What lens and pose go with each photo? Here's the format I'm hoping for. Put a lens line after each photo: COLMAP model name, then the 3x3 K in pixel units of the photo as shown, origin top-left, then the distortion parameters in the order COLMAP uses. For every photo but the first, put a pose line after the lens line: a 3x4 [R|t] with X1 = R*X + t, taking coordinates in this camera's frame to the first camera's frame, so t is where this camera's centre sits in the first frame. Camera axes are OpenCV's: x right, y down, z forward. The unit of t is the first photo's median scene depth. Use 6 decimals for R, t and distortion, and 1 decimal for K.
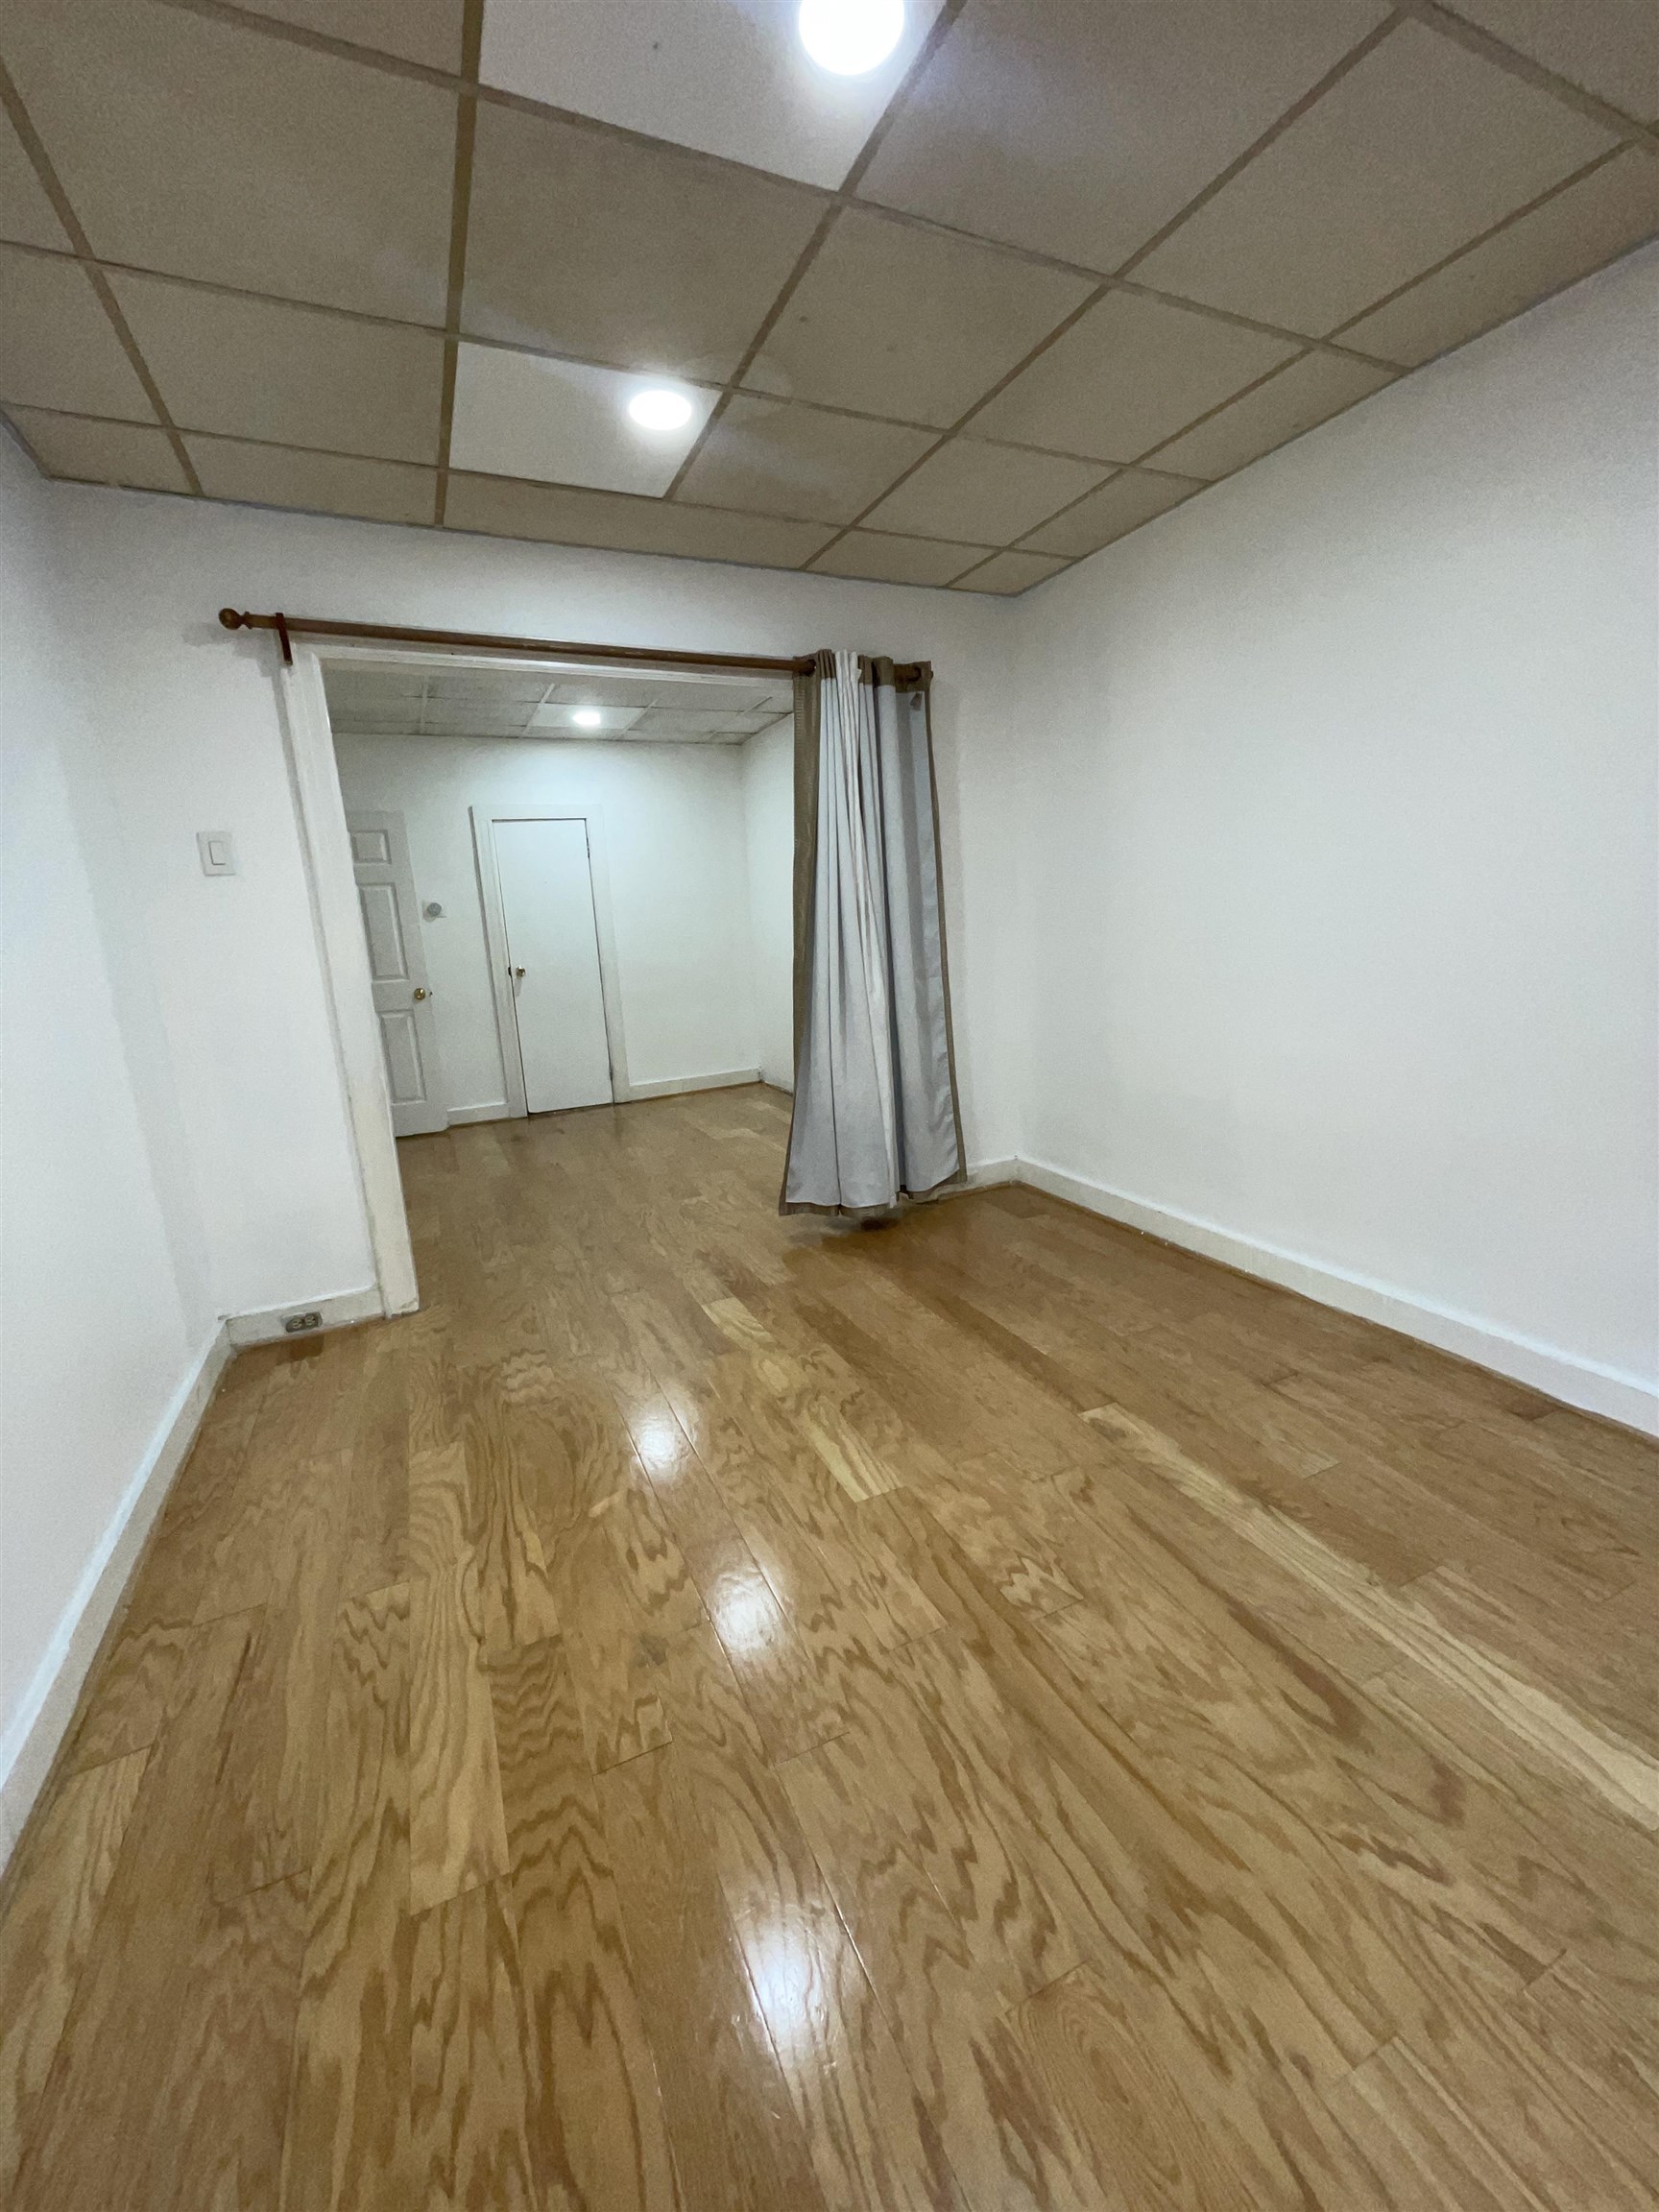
lens RADIAL K [[899.0, 0, 834.5], [0, 899.0, 1111.4], [0, 0, 1]] dist [-0.002357, -0.000070]
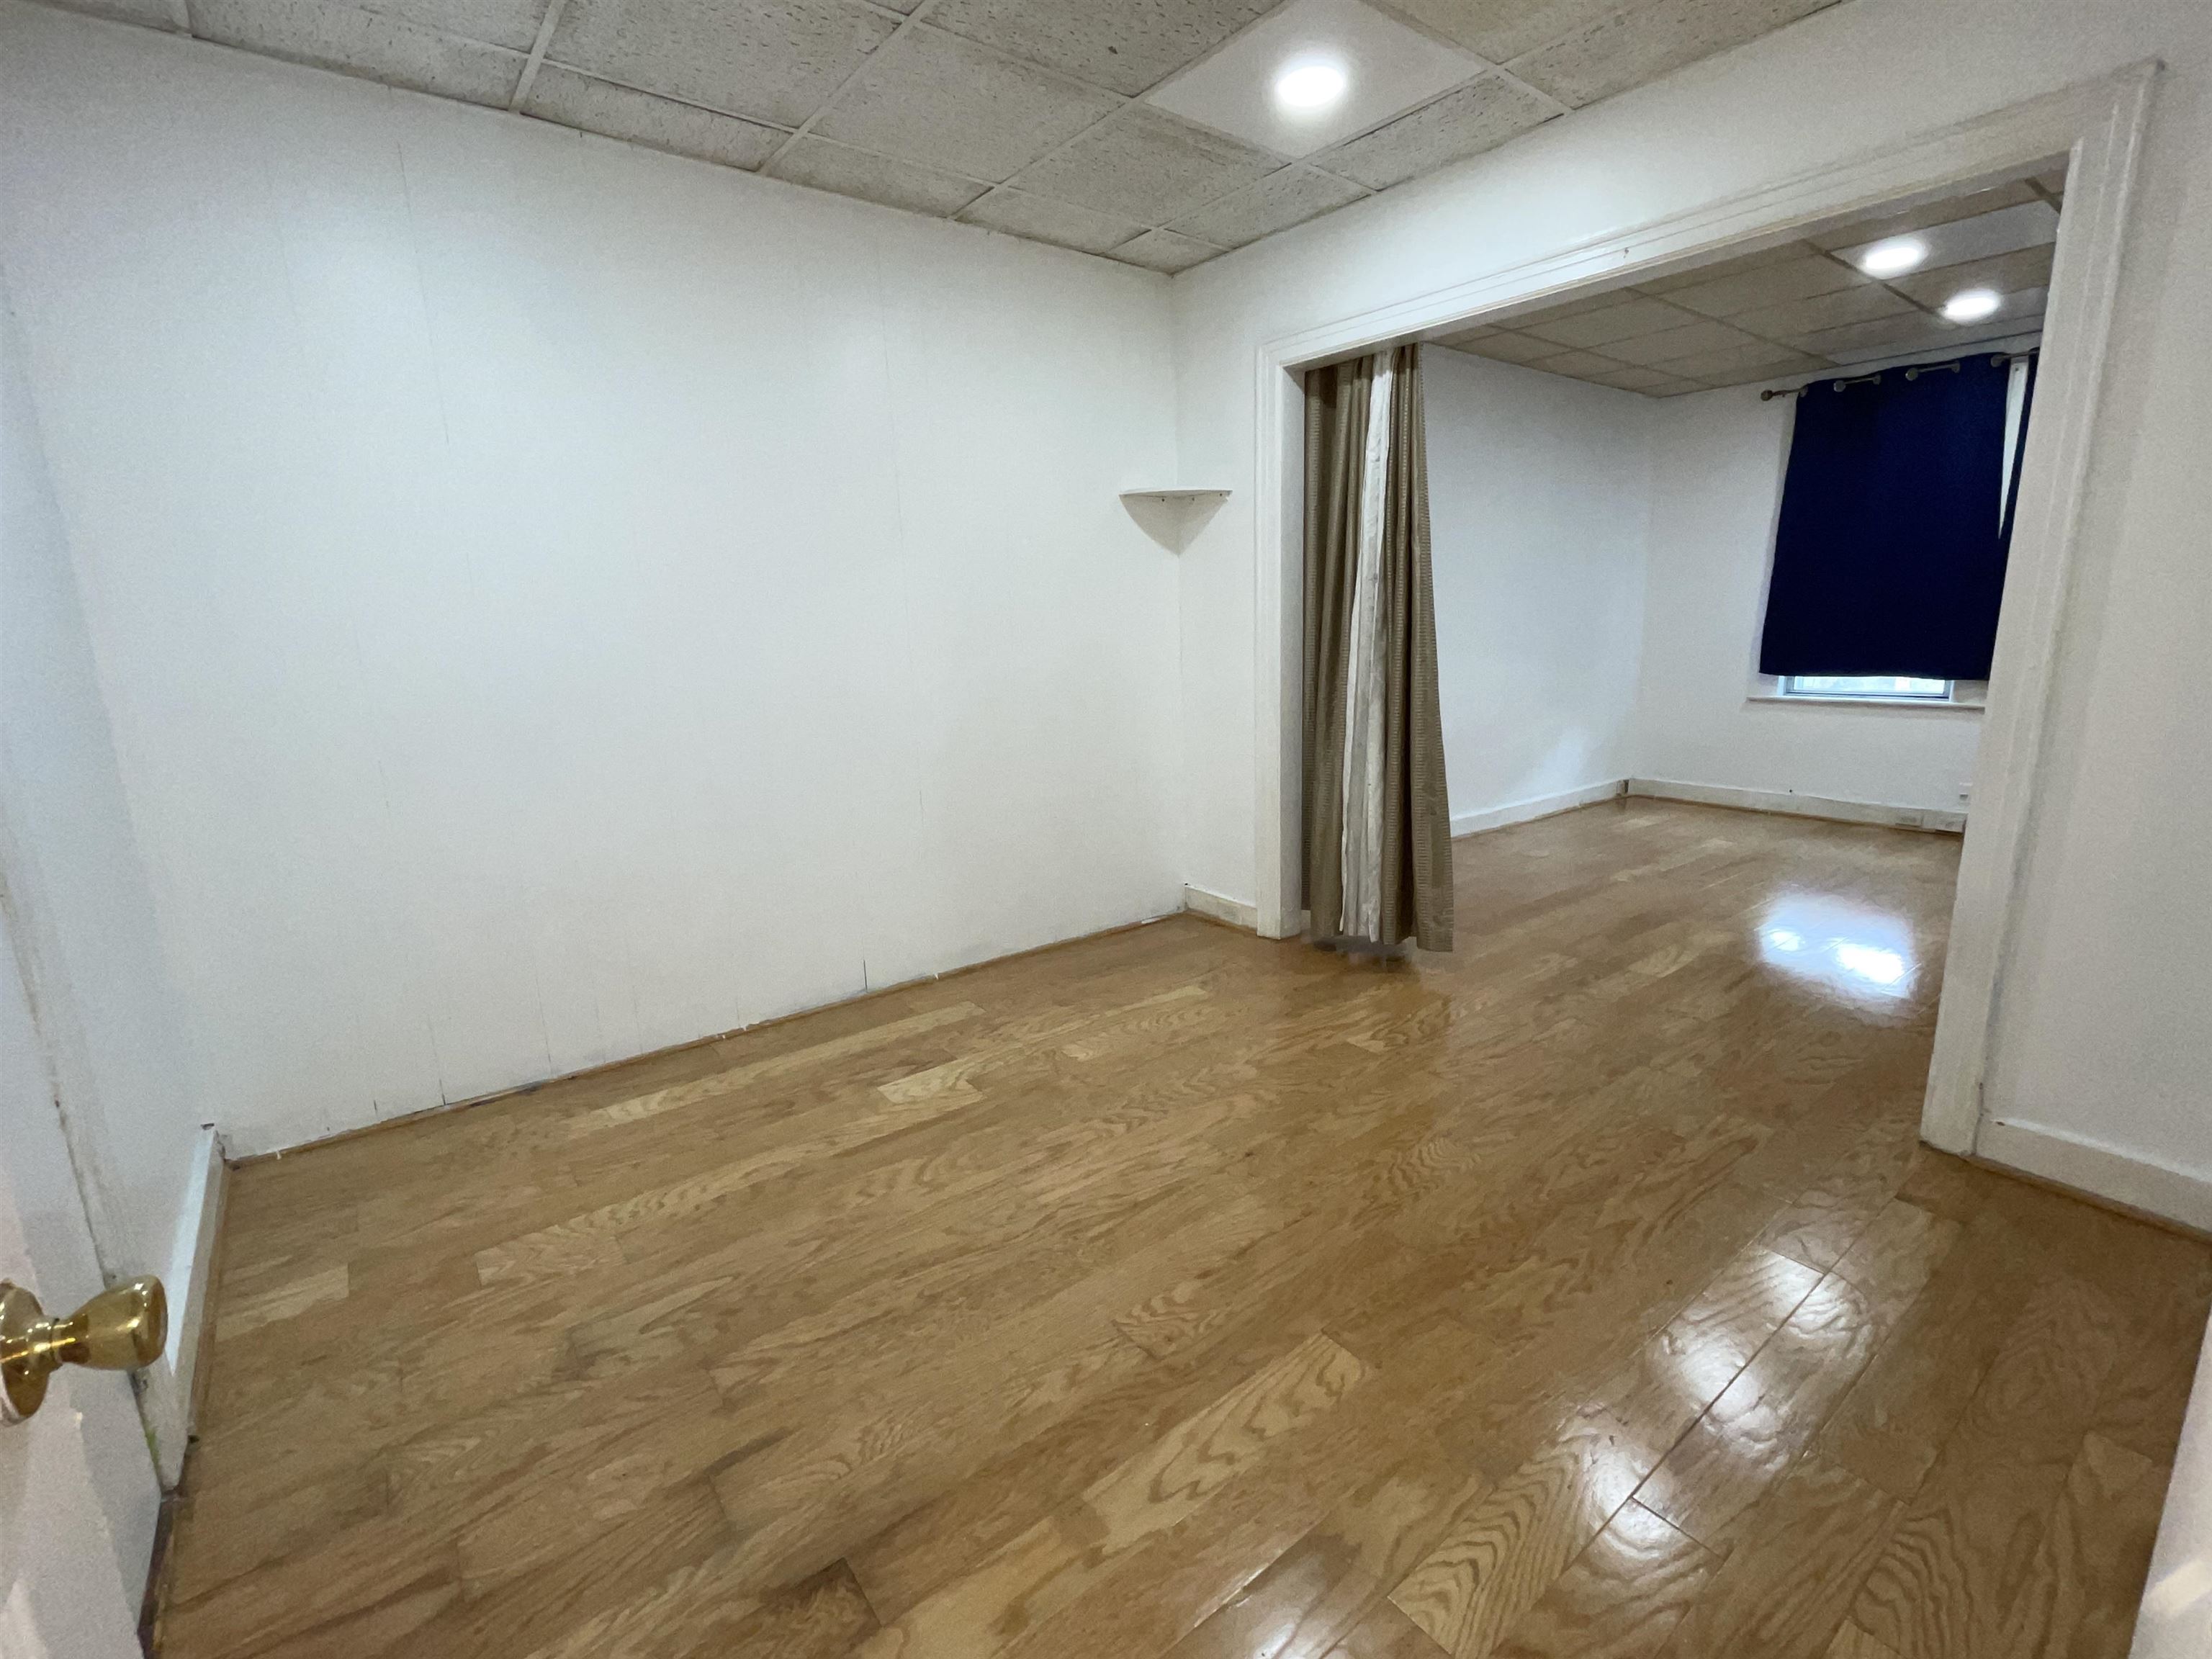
lens RADIAL K [[998.2, 0, 1106.2], [0, 998.2, 831.3], [0, 0, 1]] dist [-0.000729, 0.000248]
pose [[-0.218654, -0.148495, 0.964438, -1.261158], [0.245739, 0.948120, 0.201695, -0.377905], [-0.944353, 0.281102, -0.170819, 2.040400]]
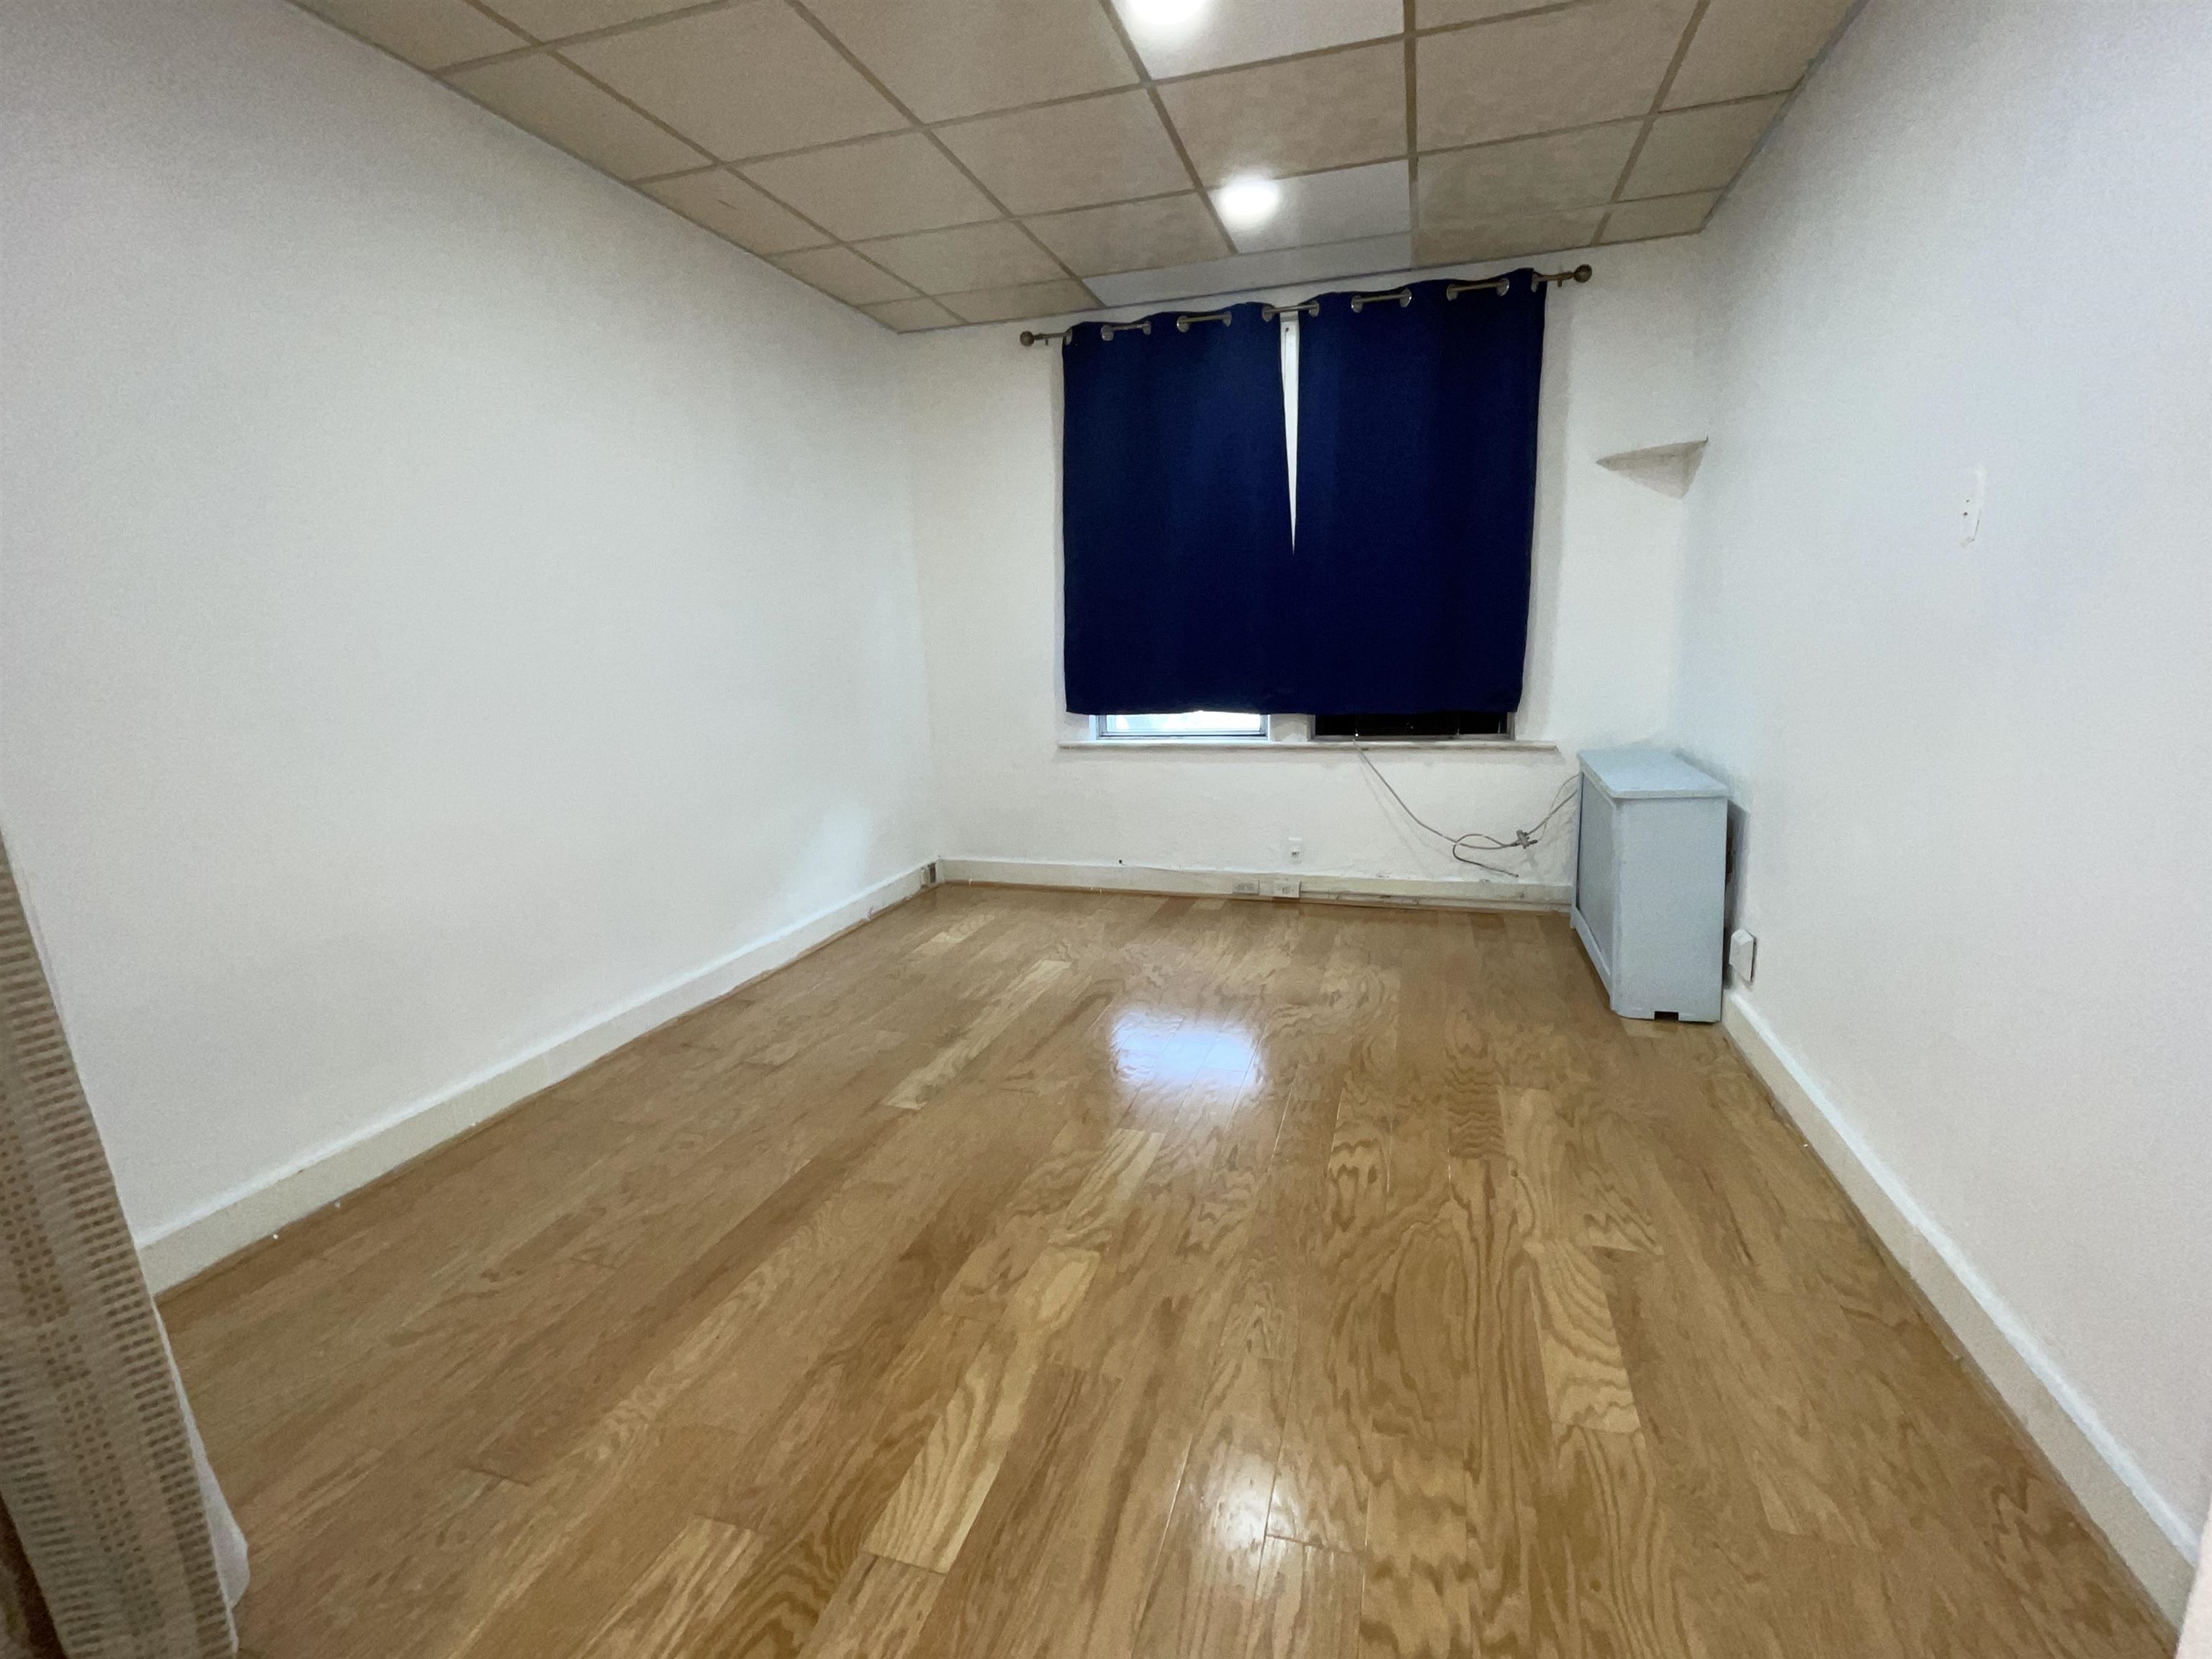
lens RADIAL K [[998.2, 0, 1109.9], [0, 998.2, 835.2], [0, 0, 1]] dist [-0.000729, 0.000248]
pose [[-0.740487, -0.062442, 0.669163, -0.546933], [0.209237, 0.924772, 0.317832, -0.228694], [-0.638669, 0.375364, -0.671717, 1.321350]]
